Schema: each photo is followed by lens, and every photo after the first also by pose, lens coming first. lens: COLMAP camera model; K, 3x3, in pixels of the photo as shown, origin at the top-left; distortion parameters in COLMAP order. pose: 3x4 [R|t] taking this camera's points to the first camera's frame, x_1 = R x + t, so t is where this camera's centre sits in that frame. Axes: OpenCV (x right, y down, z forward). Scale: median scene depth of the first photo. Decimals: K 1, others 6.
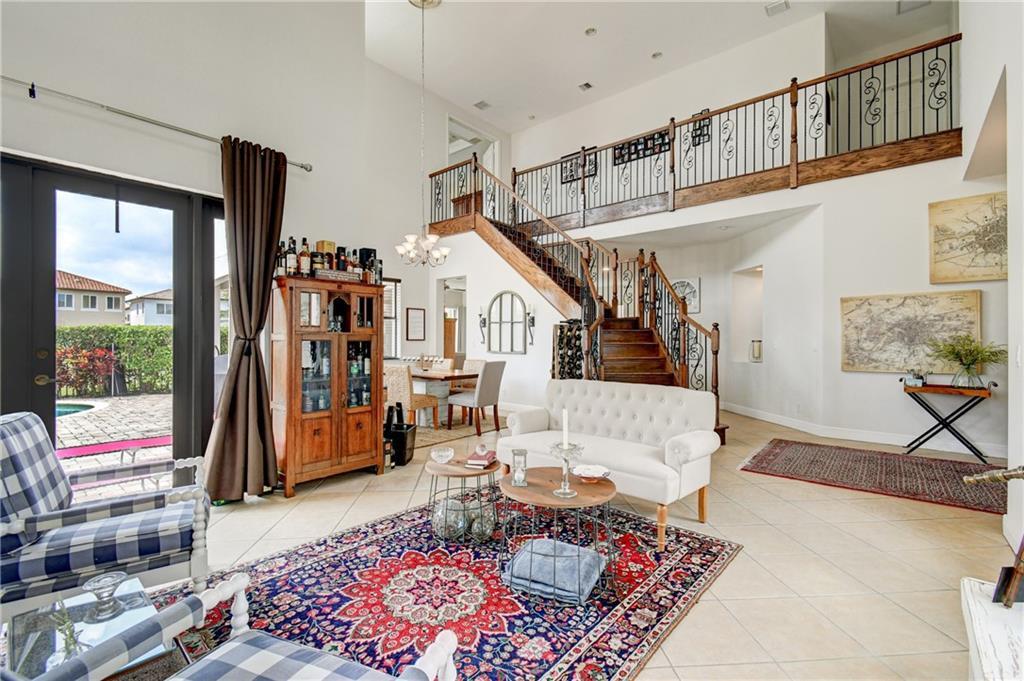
lens RADIAL K [[449.5, 0, 509.8], [0, 449.5, 338.6], [0, 0, 1]] dist [0.000817, -0.001011]
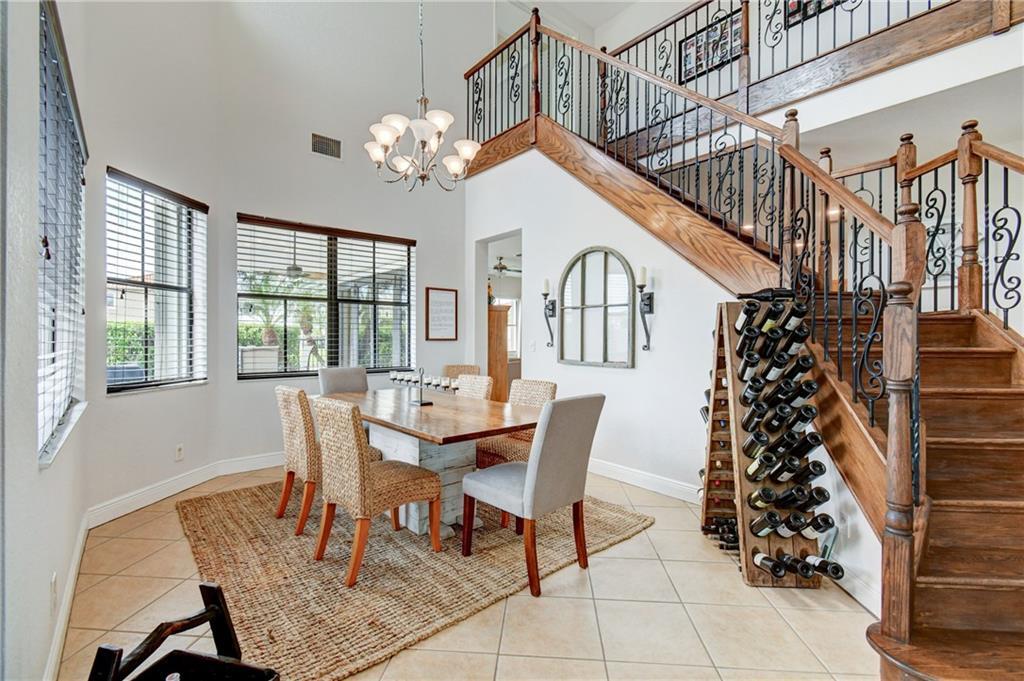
lens RADIAL K [[449.5, 0, 509.8], [0, 449.5, 338.6], [0, 0, 1]] dist [0.000817, -0.001011]
pose [[0.987317, -0.000533, -0.158762, -0.021333], [0.000994, 0.999996, 0.002827, -0.000150], [0.158759, -0.002949, 0.987313, 0.450398]]
